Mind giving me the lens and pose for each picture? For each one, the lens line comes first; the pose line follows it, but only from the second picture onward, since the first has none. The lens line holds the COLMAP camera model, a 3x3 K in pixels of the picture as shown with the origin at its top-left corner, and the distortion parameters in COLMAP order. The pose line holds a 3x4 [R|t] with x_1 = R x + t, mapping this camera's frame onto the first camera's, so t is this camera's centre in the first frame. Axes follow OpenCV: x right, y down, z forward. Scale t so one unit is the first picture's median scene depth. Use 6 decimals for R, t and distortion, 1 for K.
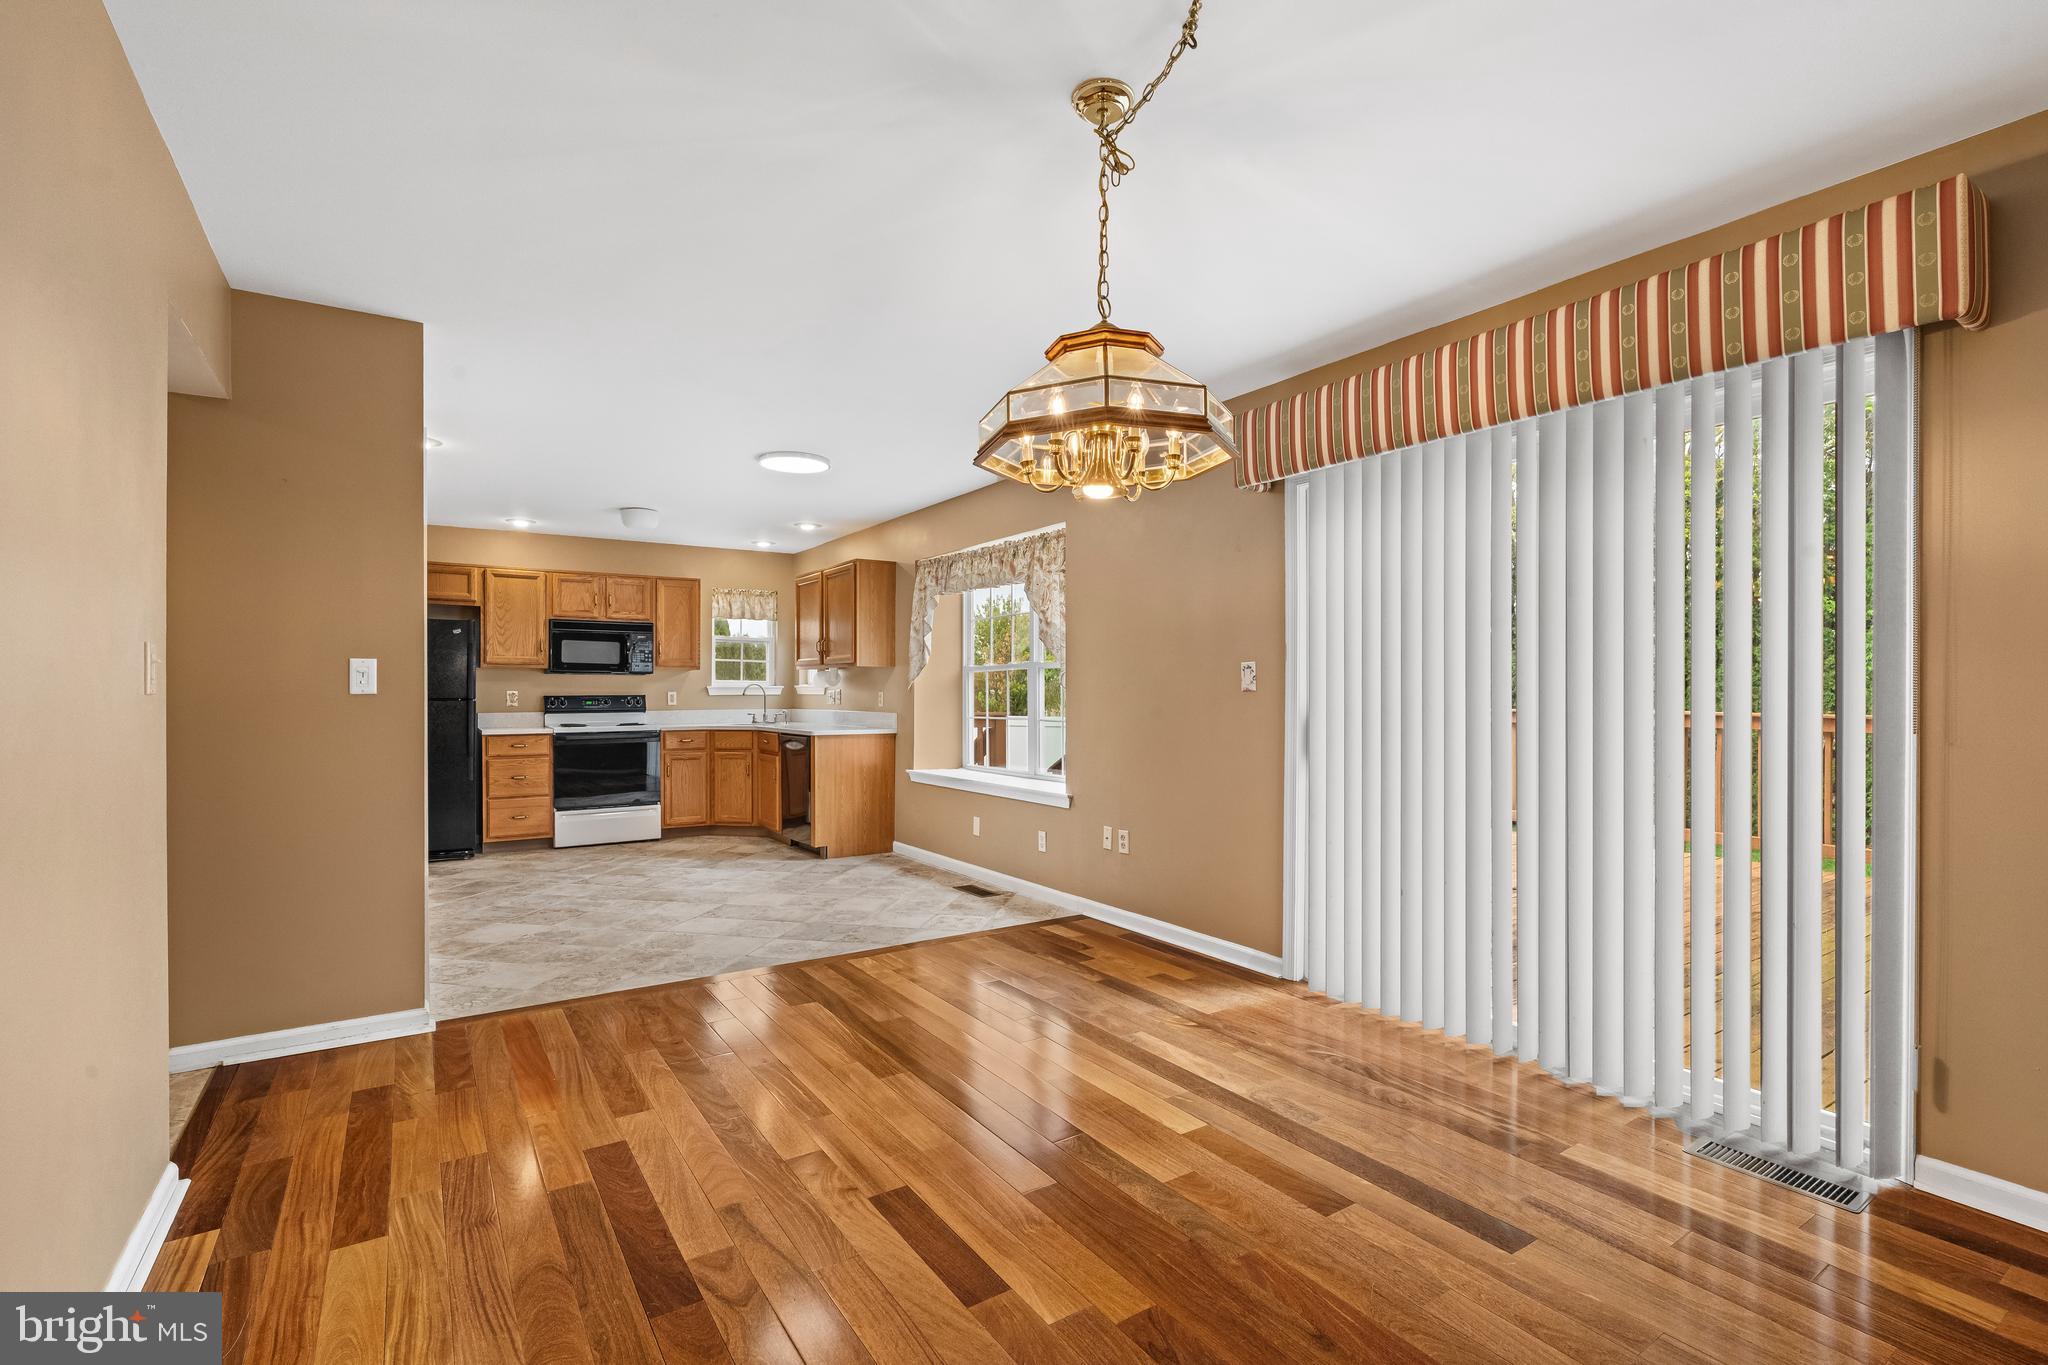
lens RADIAL K [[929.5, 0, 1018.7], [0, 929.5, 693.4], [0, 0, 1]] dist [-0.000099, 0.000595]
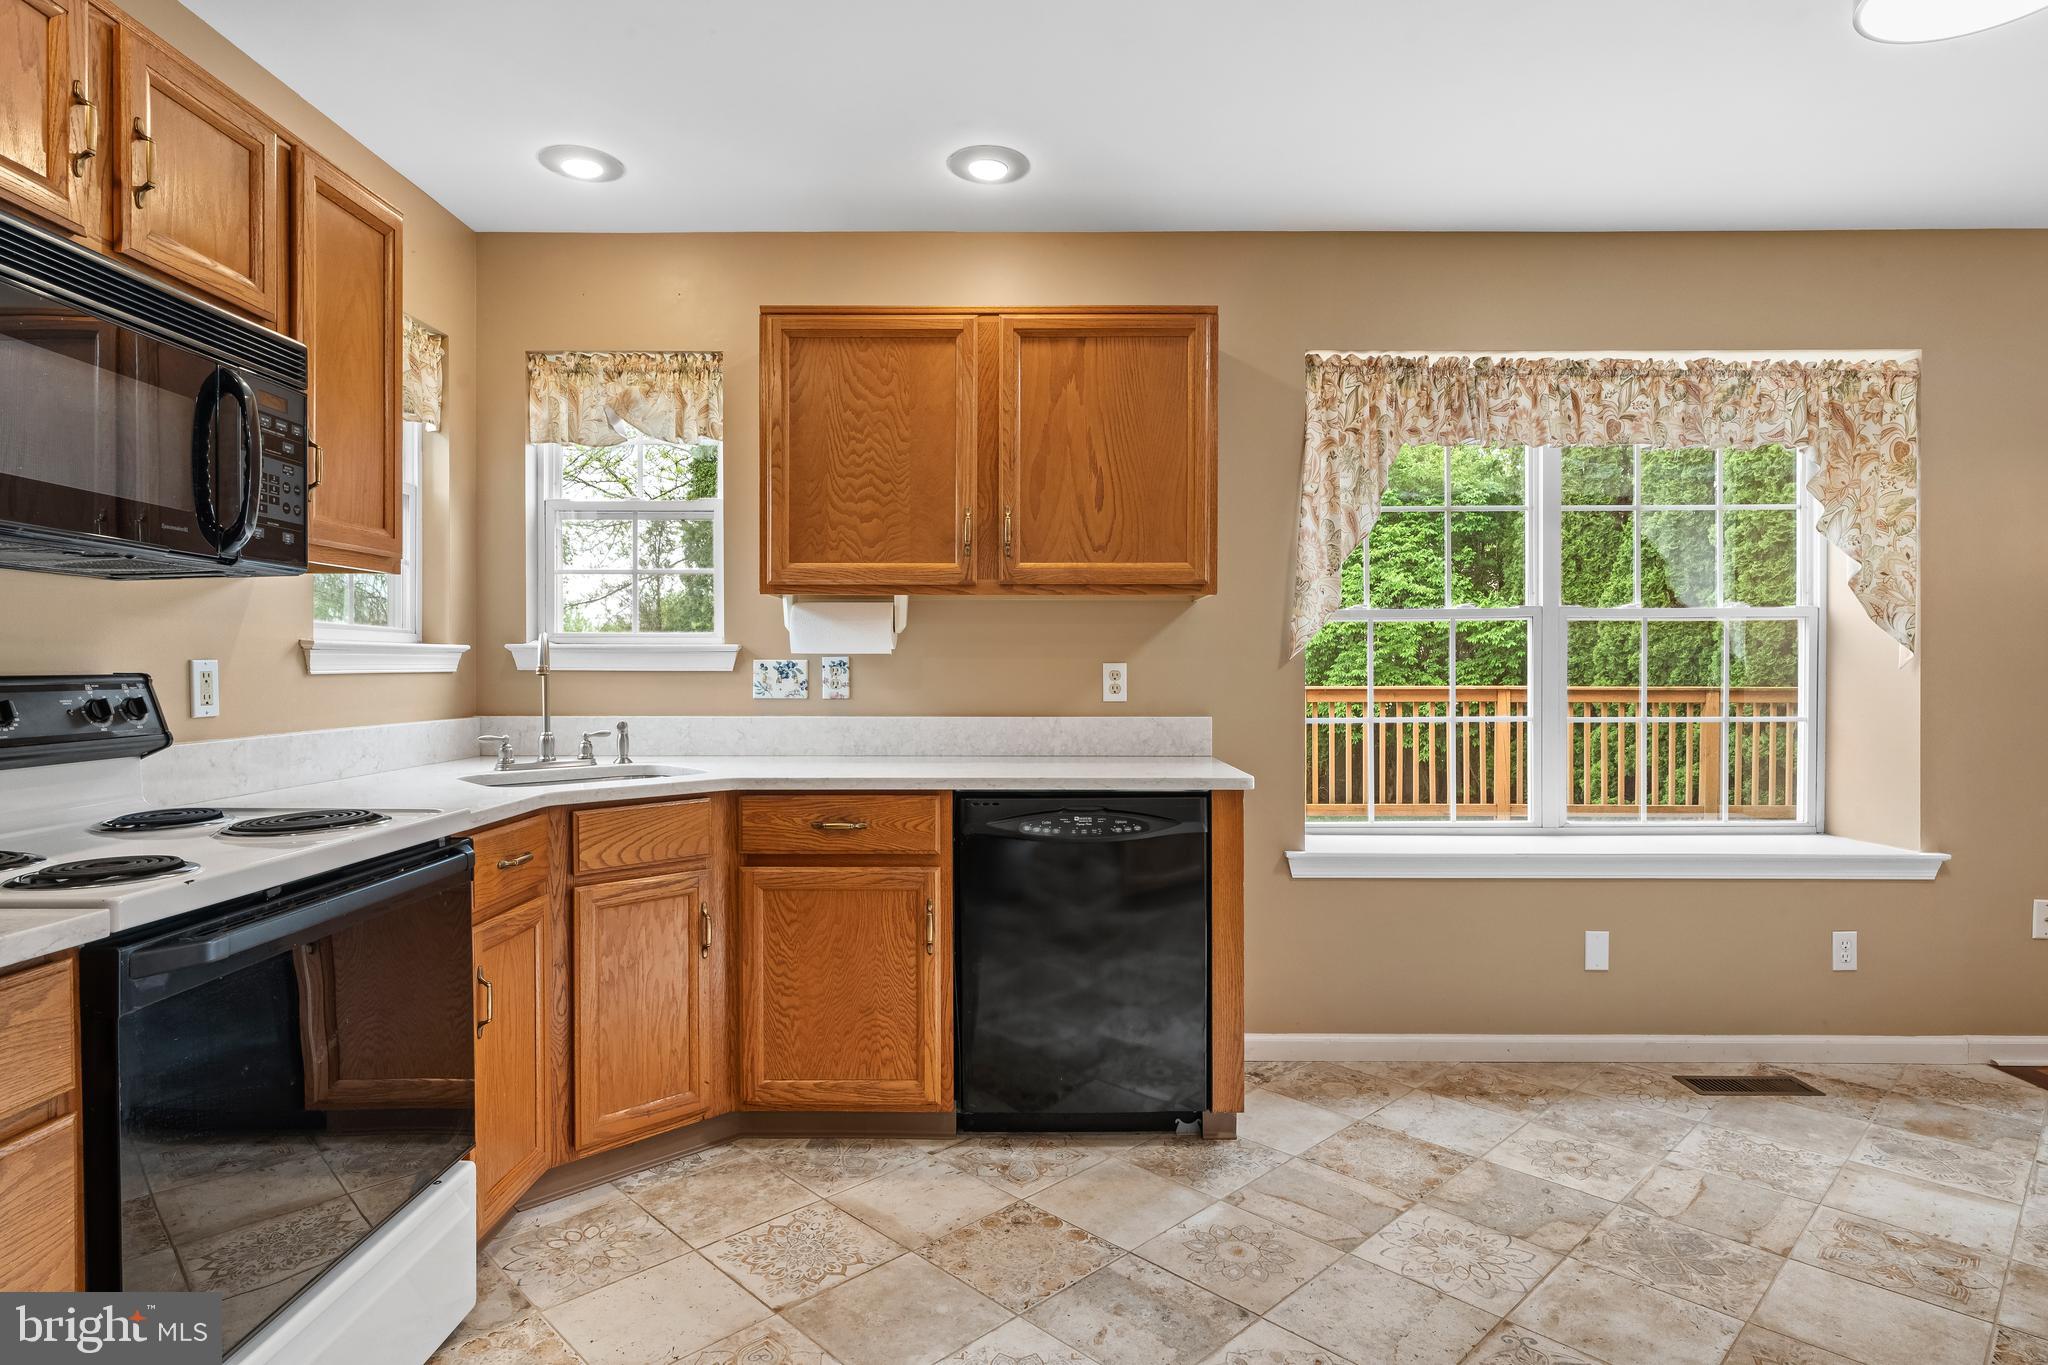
lens RADIAL K [[1104.6, 0, 1019.8], [0, 1104.6, 680.9], [0, 0, 1]] dist [-0.002769, 0.001797]
pose [[0.556300, -0.007650, 0.830946, -0.680791], [-0.000005, 0.999958, 0.009210, 0.001388], [-0.830981, -0.005127, 0.556276, 0.946360]]
